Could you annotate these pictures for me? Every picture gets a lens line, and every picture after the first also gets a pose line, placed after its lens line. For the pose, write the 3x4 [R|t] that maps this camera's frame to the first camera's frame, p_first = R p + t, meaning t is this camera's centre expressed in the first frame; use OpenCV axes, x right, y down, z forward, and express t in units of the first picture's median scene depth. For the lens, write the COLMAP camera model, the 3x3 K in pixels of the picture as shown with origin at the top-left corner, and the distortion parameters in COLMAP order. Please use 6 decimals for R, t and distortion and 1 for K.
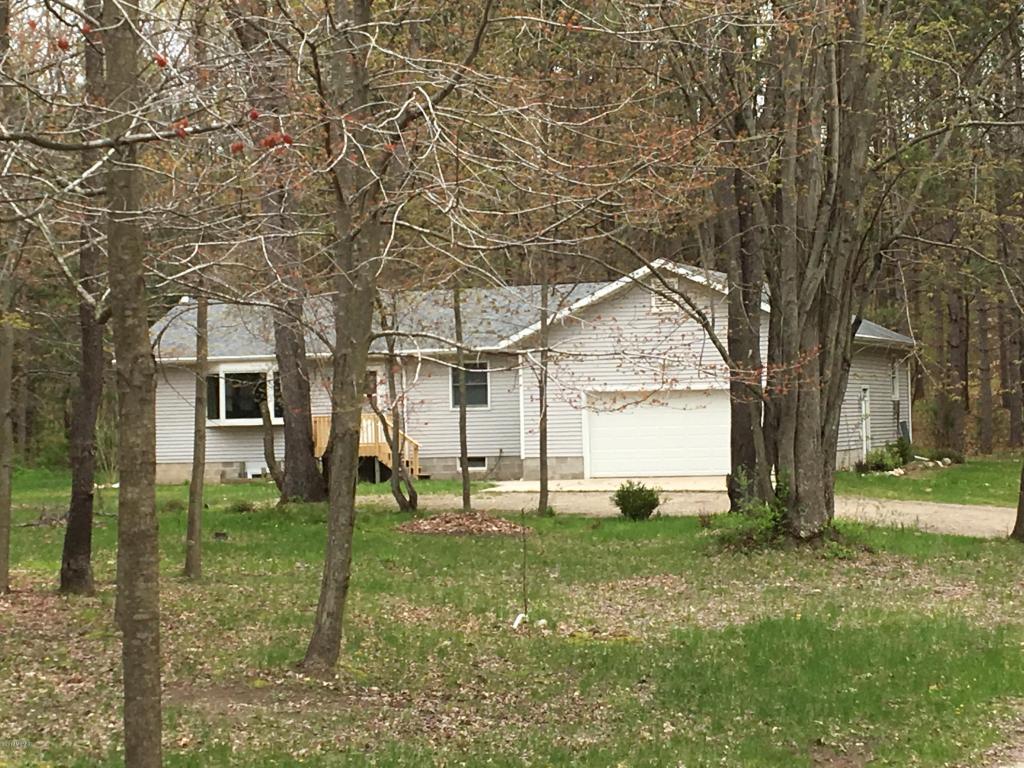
lens RADIAL K [[2477.1, 0, 511.9], [0, 2477.1, 383.8], [0, 0, 1]] dist [0.013525, 0.000000]
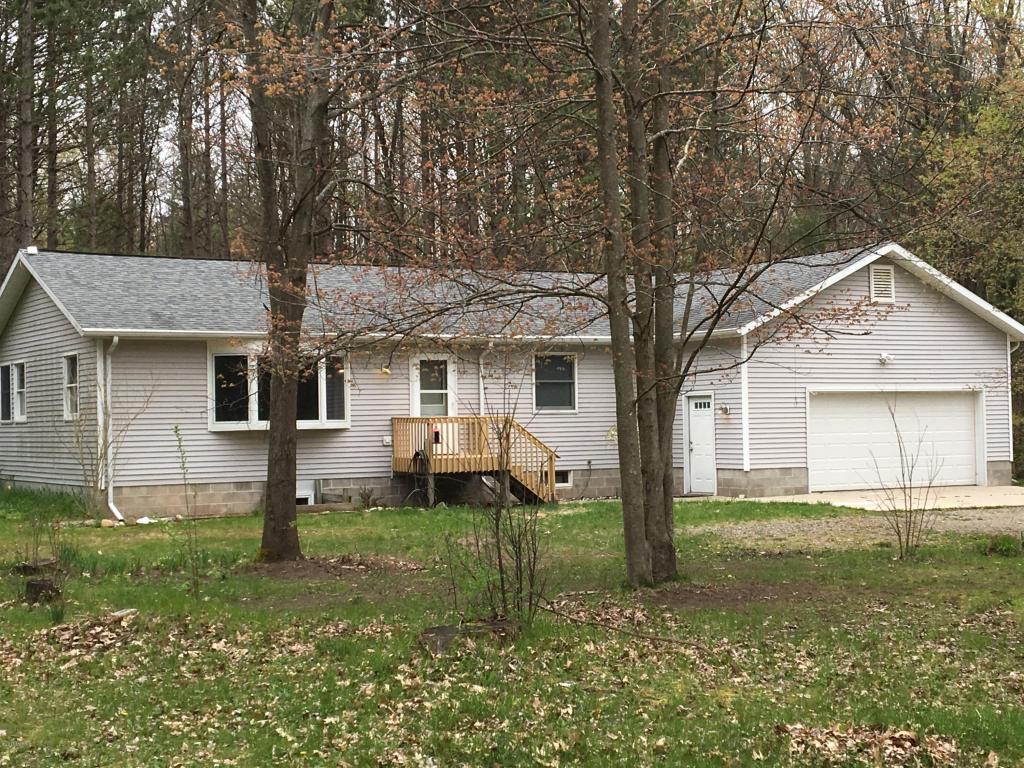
lens RADIAL K [[1632.9, 0, 512.2], [0, 1632.9, 383.8], [0, 0, 1]] dist [-0.025100, 0.000000]
pose [[0.618154, 0.030889, 0.785450, -0.444733], [-0.011130, 0.999471, -0.030547, 0.017593], [-0.785978, 0.010140, 0.618171, 0.682709]]
